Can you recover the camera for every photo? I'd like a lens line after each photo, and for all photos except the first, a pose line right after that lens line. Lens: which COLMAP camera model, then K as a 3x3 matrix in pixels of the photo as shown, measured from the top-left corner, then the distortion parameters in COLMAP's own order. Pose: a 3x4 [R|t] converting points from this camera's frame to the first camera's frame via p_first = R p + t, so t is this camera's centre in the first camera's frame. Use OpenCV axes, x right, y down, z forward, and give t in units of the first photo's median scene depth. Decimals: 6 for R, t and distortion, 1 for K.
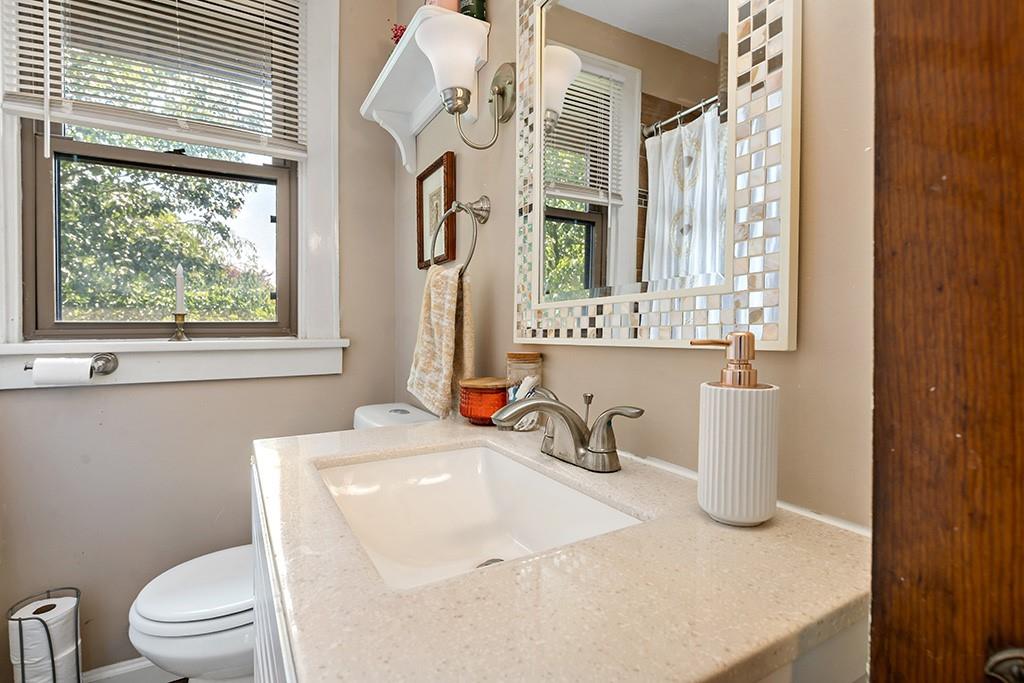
lens RADIAL K [[492.0, 0, 507.1], [0, 492.0, 316.0], [0, 0, 1]] dist [-0.001954, -0.000236]
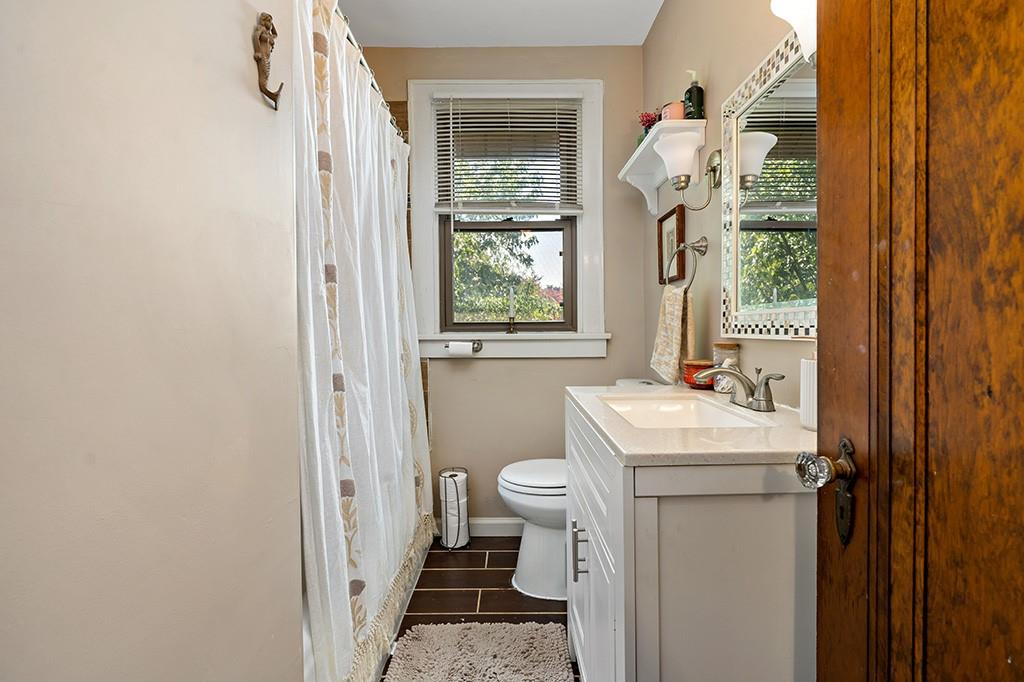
lens RADIAL K [[456.5, 0, 507.4], [0, 456.5, 324.7], [0, 0, 1]] dist [-0.001574, -0.000186]
pose [[0.869257, 0.001601, -0.494359, 0.103540], [0.011593, 0.999654, 0.023623, -0.018856], [0.494225, -0.026266, 0.868937, -0.417981]]
